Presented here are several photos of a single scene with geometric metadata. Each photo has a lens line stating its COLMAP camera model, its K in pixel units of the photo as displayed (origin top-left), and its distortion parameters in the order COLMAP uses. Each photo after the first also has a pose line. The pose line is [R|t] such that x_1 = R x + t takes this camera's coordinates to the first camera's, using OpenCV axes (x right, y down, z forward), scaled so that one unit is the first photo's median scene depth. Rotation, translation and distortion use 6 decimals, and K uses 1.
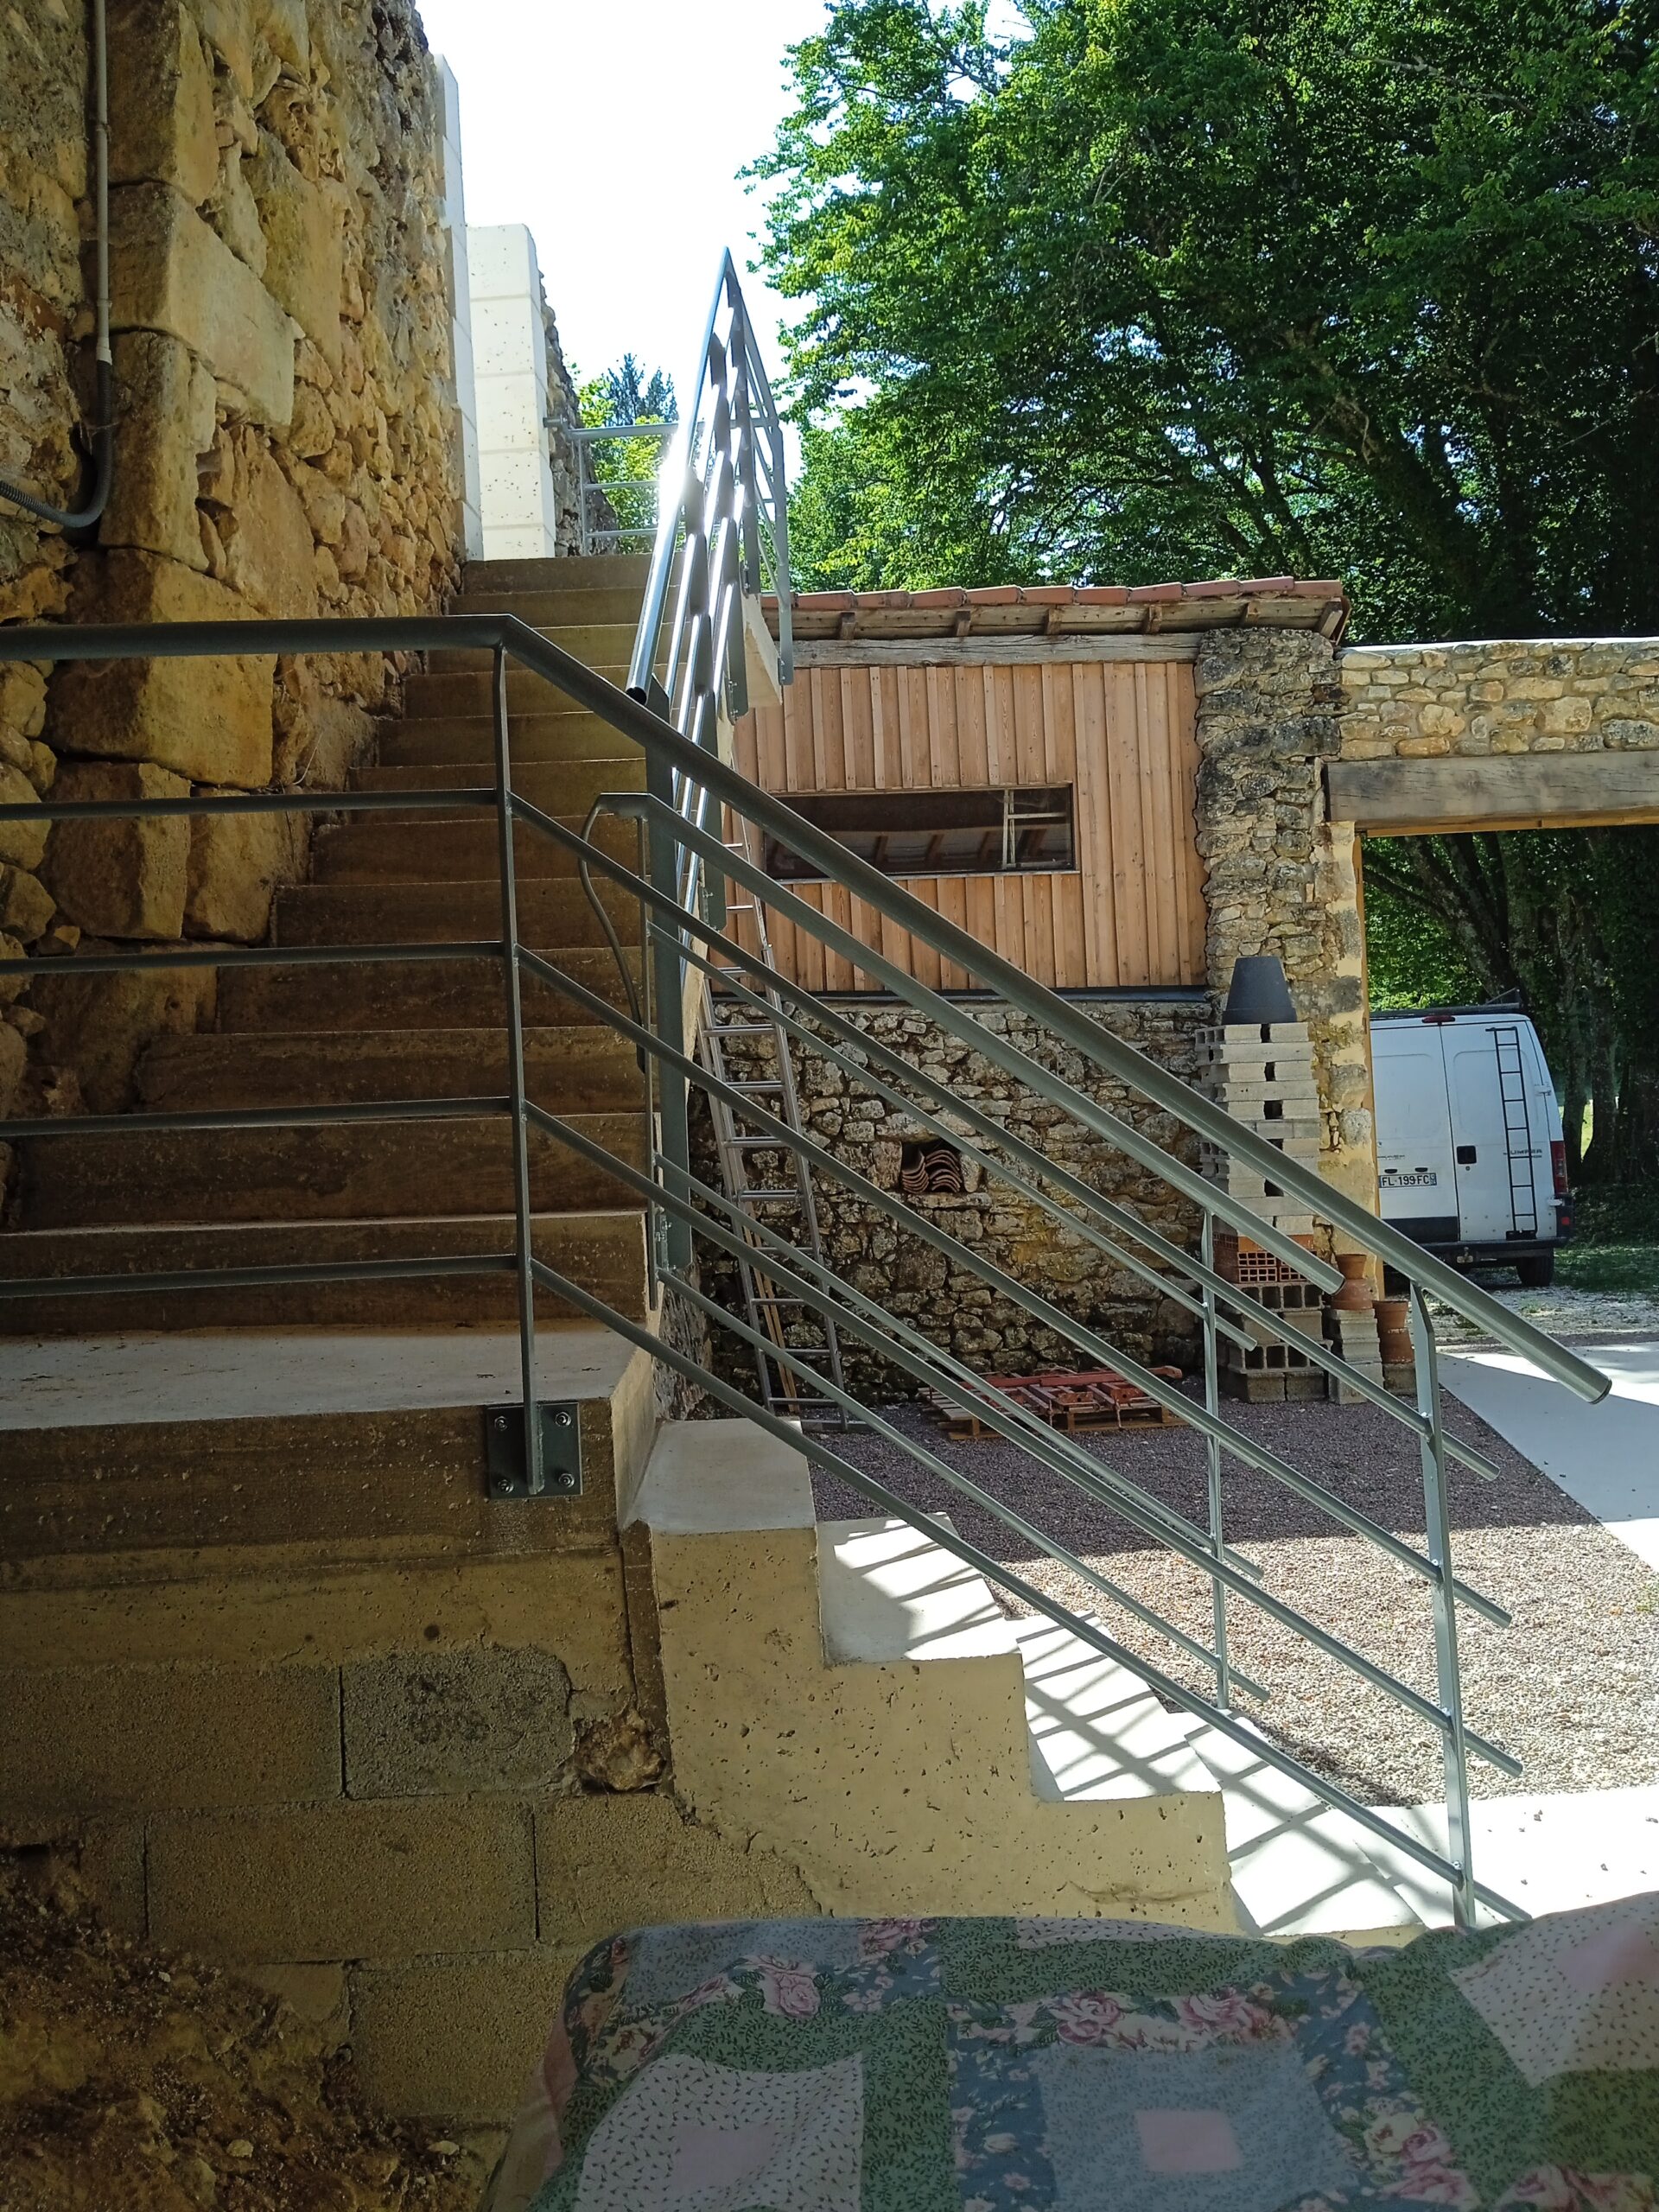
lens RADIAL K [[1837.2, 0, 820.3], [0, 1837.2, 1108.9], [0, 0, 1]] dist [0.107181, -0.188104]
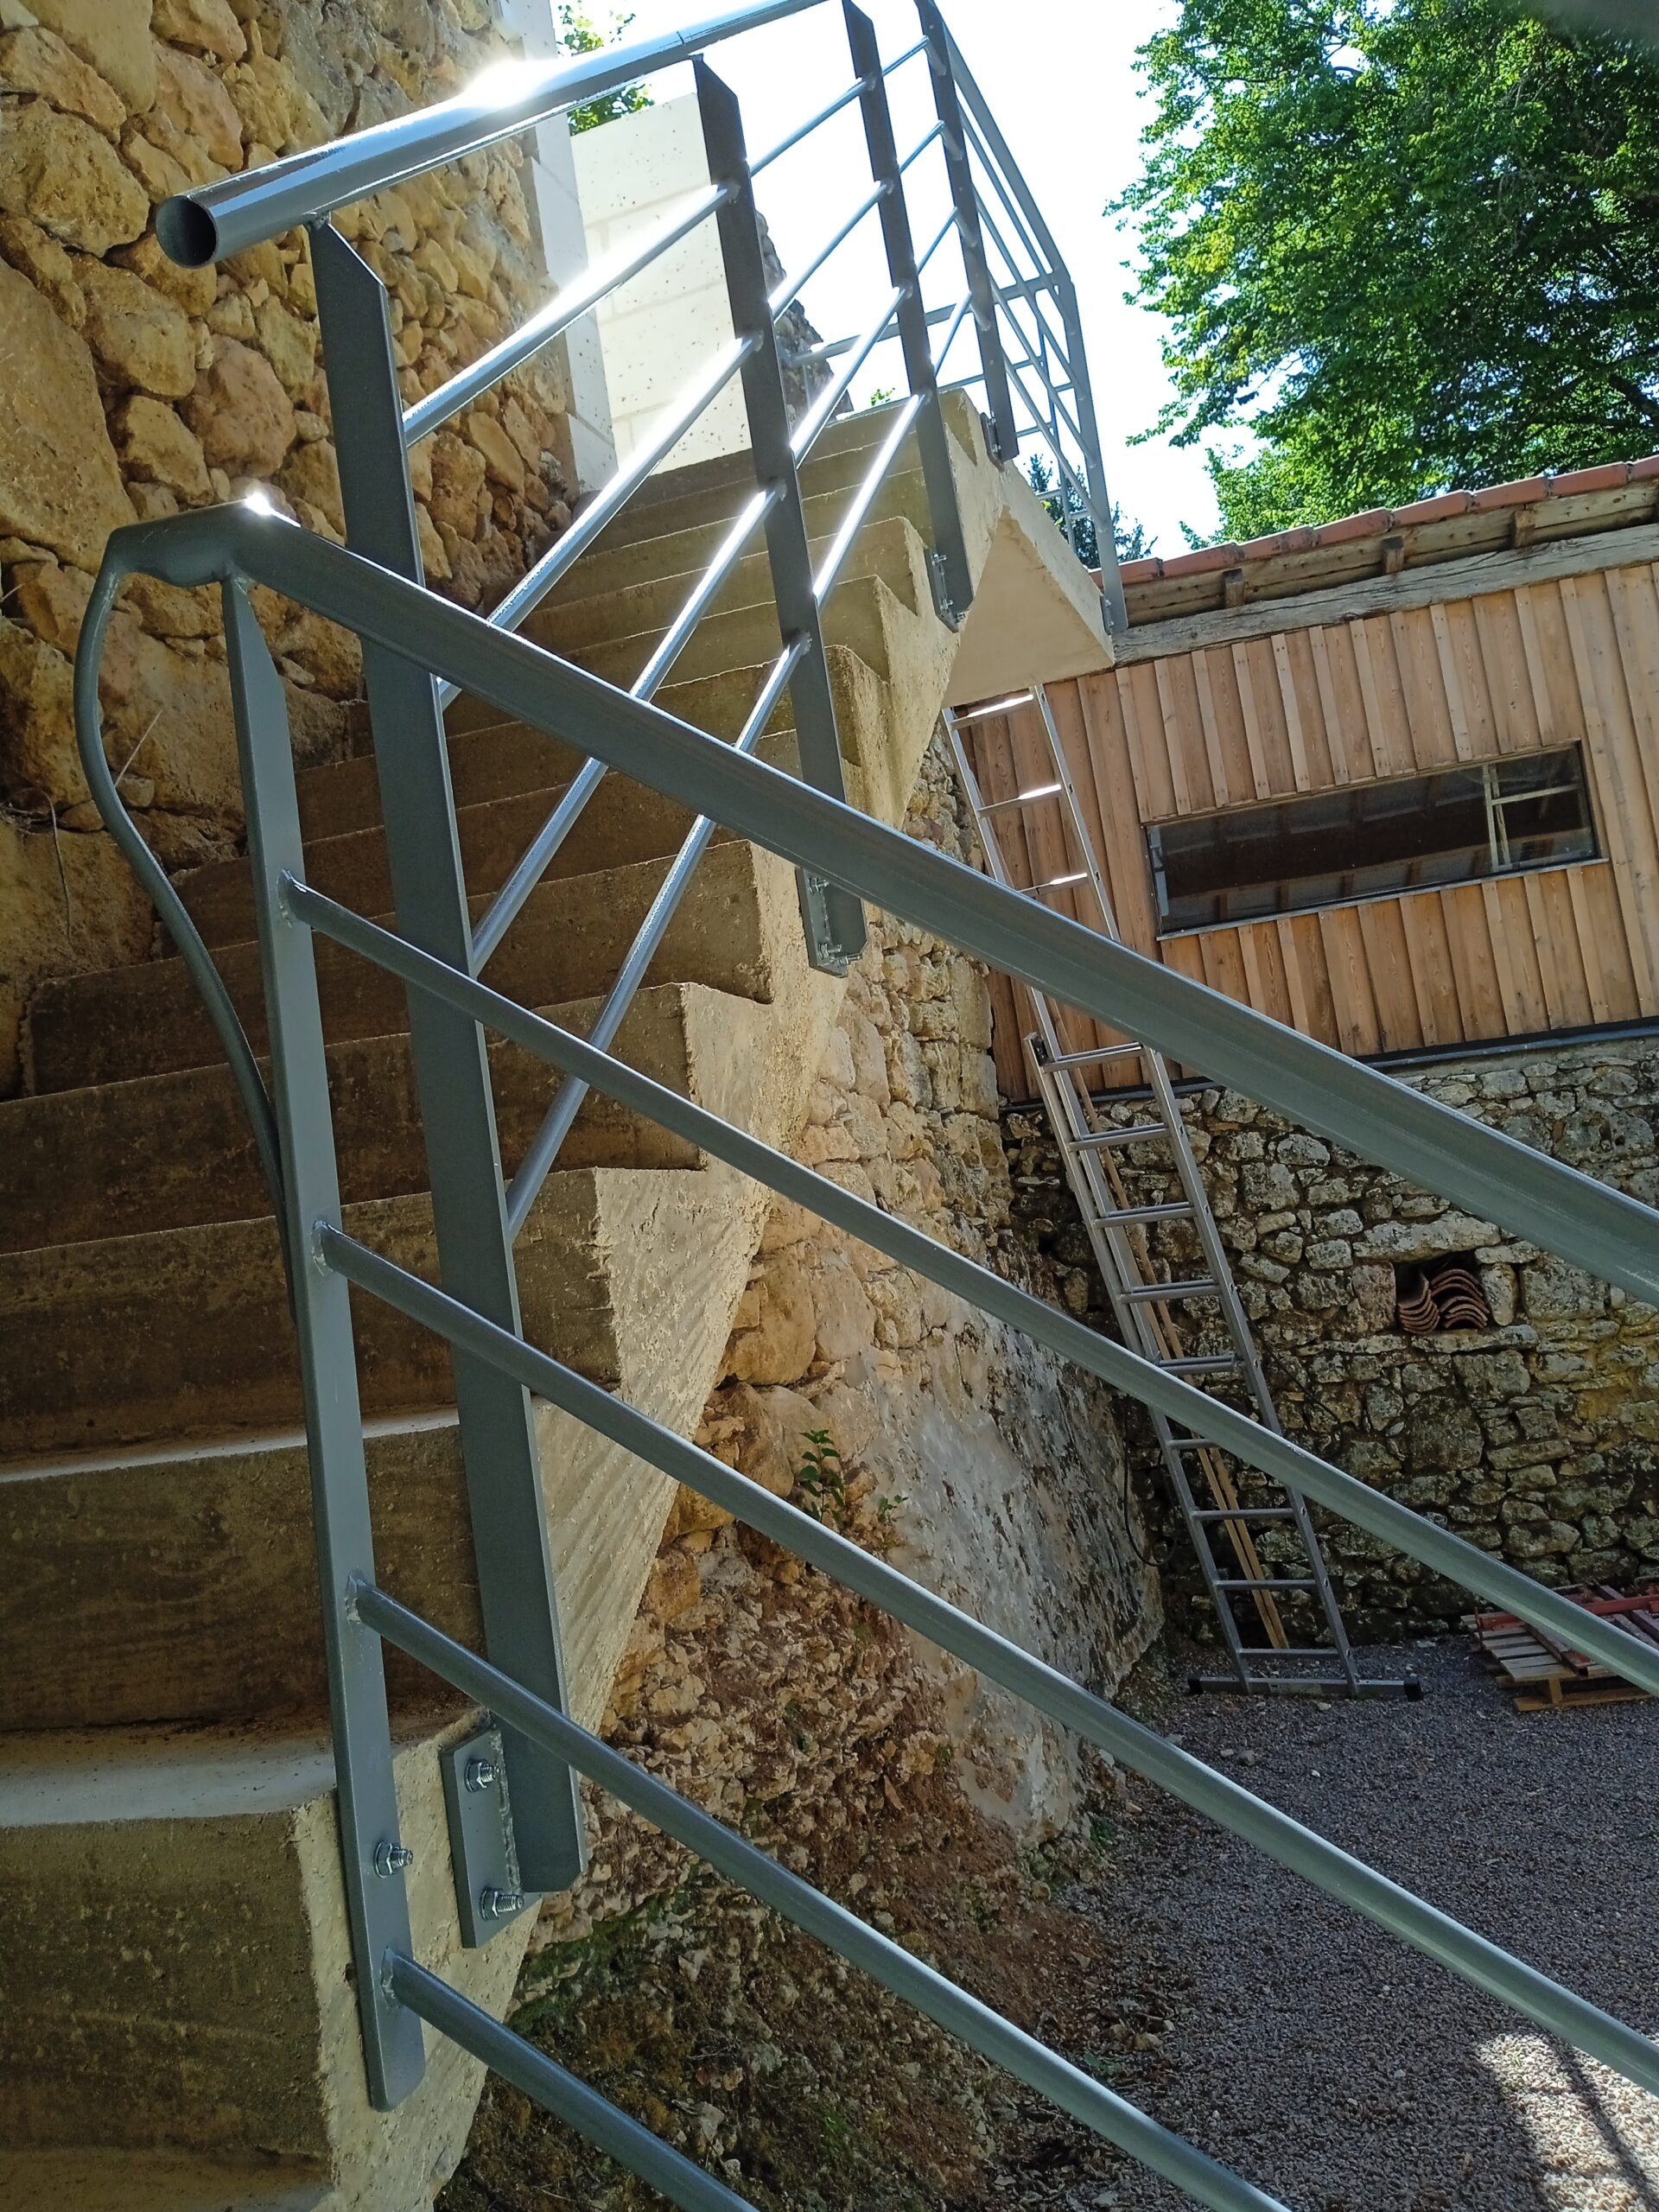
lens RADIAL K [[1869.6, 0, 829.5], [0, 1869.6, 1106.0], [0, 0, 1]] dist [0.106388, -0.188432]
pose [[0.960284, -0.118069, -0.252813, 0.030636], [0.101506, 0.991801, -0.077631, -0.009538], [0.259906, 0.048886, 0.964396, 0.263239]]
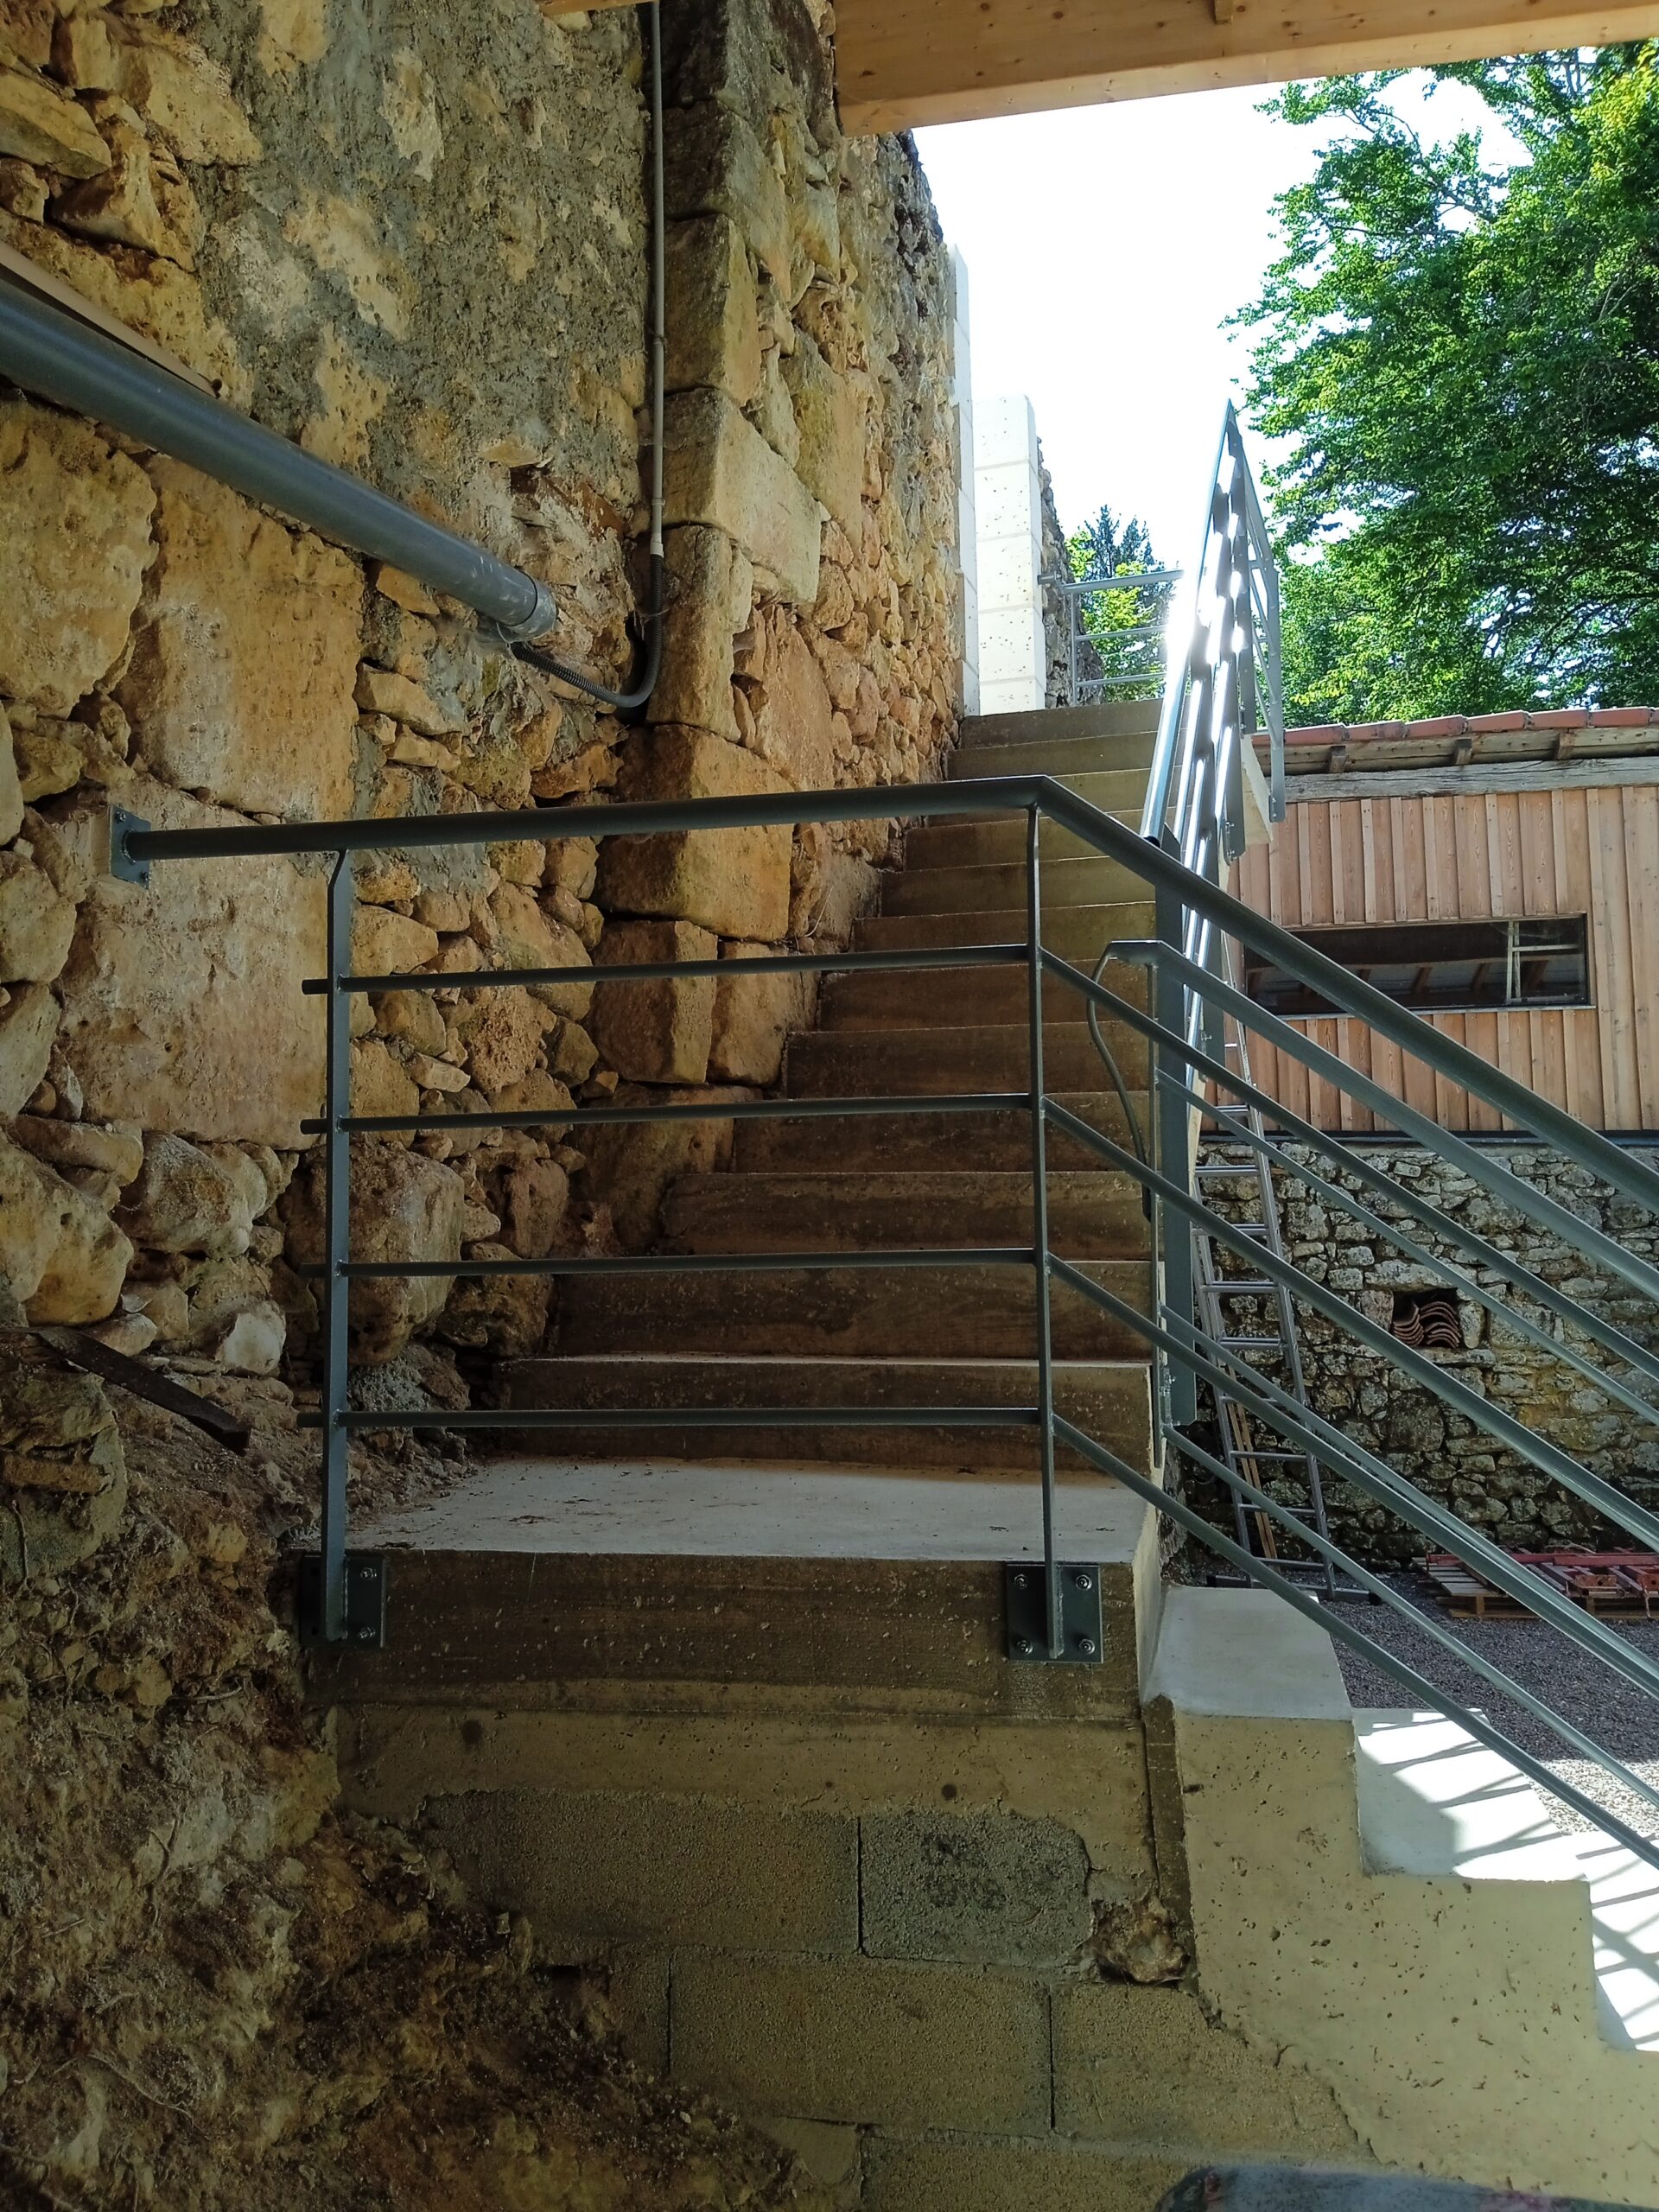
lens RADIAL K [[1837.8, 0, 833.2], [0, 1837.8, 1110.3], [0, 0, 1]] dist [0.109260, -0.187035]
pose [[0.970969, 0.008895, -0.239039, -0.009518], [-0.025921, 0.997336, -0.068178, -0.002815], [0.237796, 0.072395, 0.968614, 0.000206]]
